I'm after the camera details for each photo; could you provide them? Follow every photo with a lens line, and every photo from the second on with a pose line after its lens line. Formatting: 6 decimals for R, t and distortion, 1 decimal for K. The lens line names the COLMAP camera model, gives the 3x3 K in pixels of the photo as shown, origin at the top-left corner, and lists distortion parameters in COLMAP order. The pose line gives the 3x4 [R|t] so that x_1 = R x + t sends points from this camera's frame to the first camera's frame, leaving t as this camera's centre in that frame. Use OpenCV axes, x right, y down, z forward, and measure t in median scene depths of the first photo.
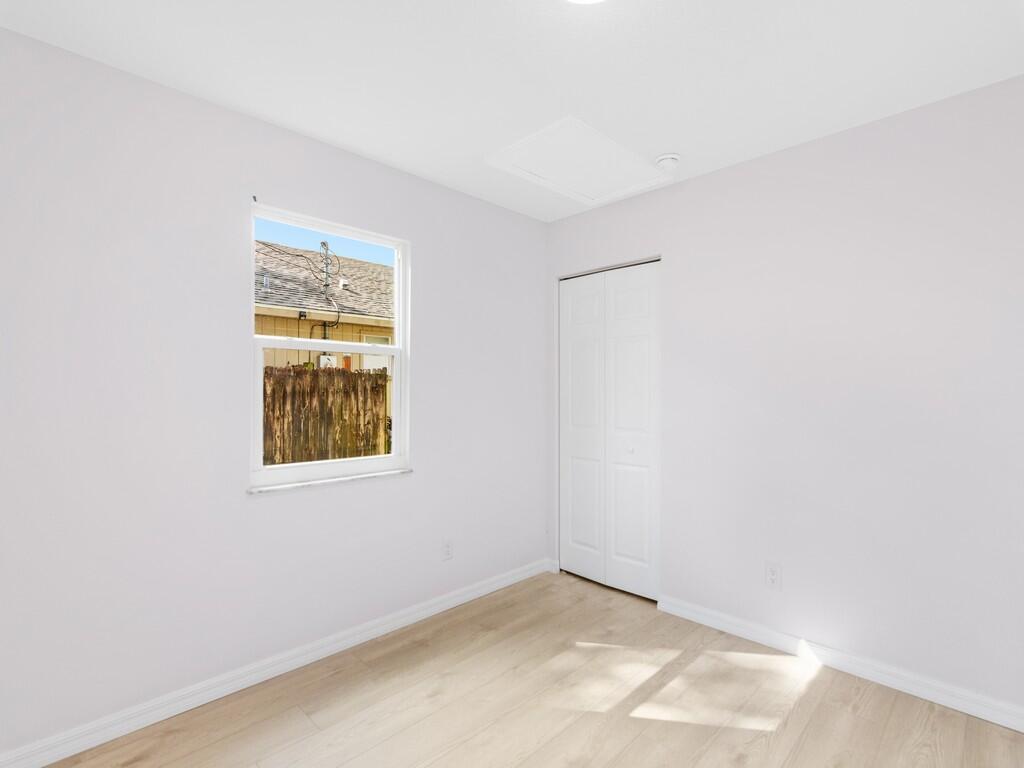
lens RADIAL K [[489.1, 0, 512.0], [0, 489.1, 384.0], [0, 0, 1]] dist [-0.002389, -0.009804]
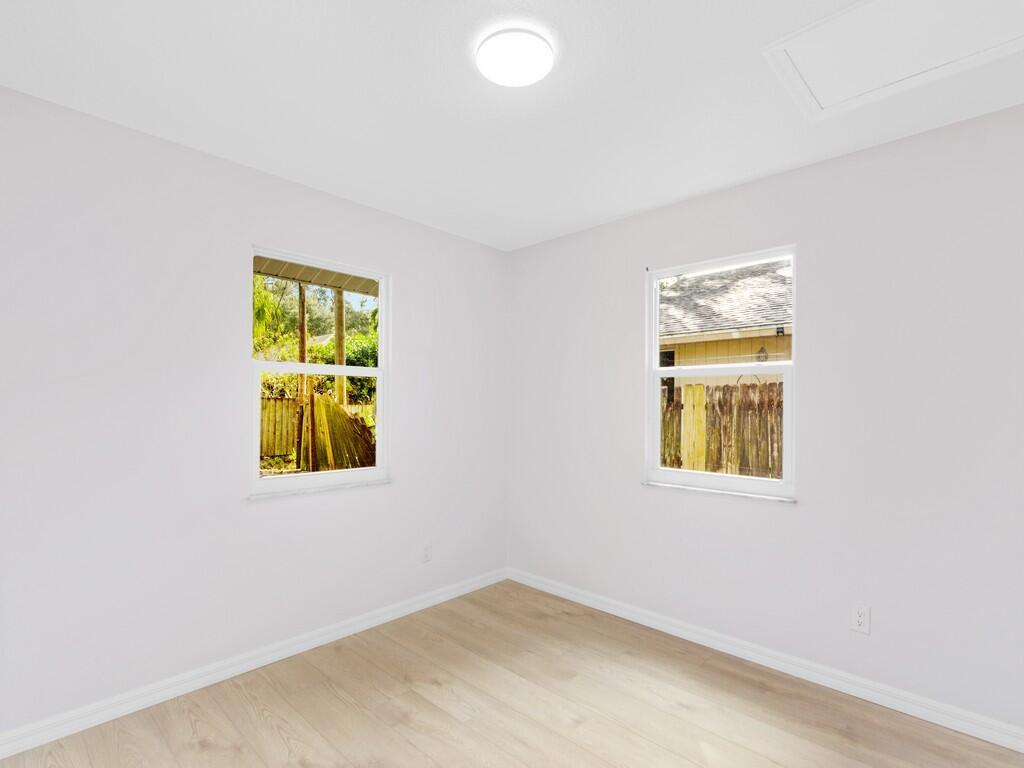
lens RADIAL K [[500.3, 0, 512.7], [0, 500.3, 387.9], [0, 0, 1]] dist [-0.006846, -0.000827]
pose [[0.026505, -0.026124, -0.999307, 0.748502], [0.010687, 0.999609, -0.025848, -0.011990], [0.999592, -0.009994, 0.026774, 0.508455]]
